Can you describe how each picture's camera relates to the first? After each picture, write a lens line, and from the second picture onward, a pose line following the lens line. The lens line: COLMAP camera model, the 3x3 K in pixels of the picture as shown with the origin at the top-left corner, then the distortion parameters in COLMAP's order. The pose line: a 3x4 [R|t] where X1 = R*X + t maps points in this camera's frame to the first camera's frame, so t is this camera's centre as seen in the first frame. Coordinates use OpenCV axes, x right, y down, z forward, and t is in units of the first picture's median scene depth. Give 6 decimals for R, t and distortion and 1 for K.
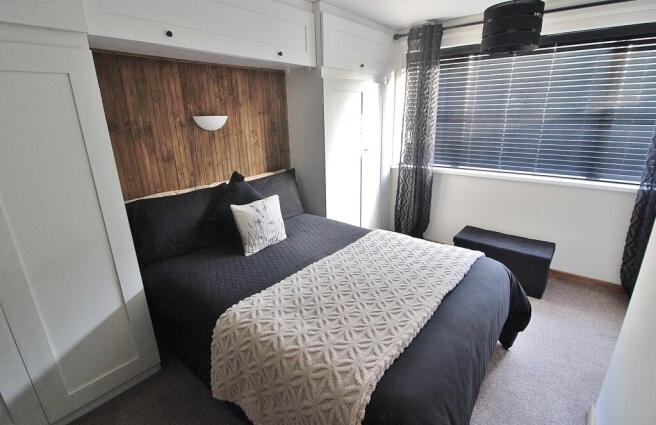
lens RADIAL K [[308.8, 0, 328.0], [0, 308.8, 212.5], [0, 0, 1]] dist [0.002981, -0.014642]
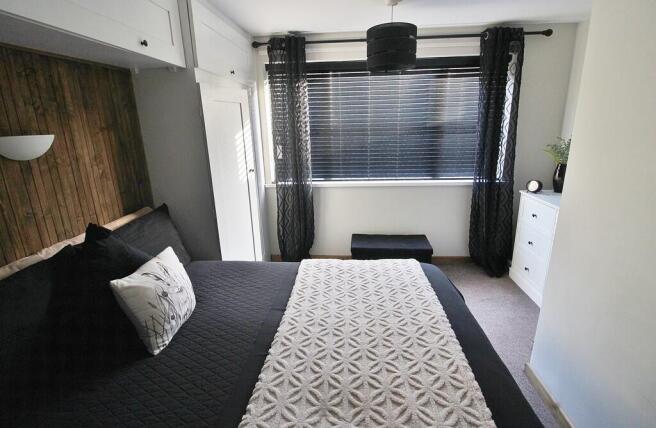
lens RADIAL K [[308.2, 0, 328.0], [0, 308.2, 214.0], [0, 0, 1]] dist [-0.015343, -0.000717]
pose [[0.822486, -0.160262, 0.545741, -0.210429], [0.181920, 0.983206, 0.014555, -0.065956], [-0.538908, 0.087310, 0.837827, 0.210016]]
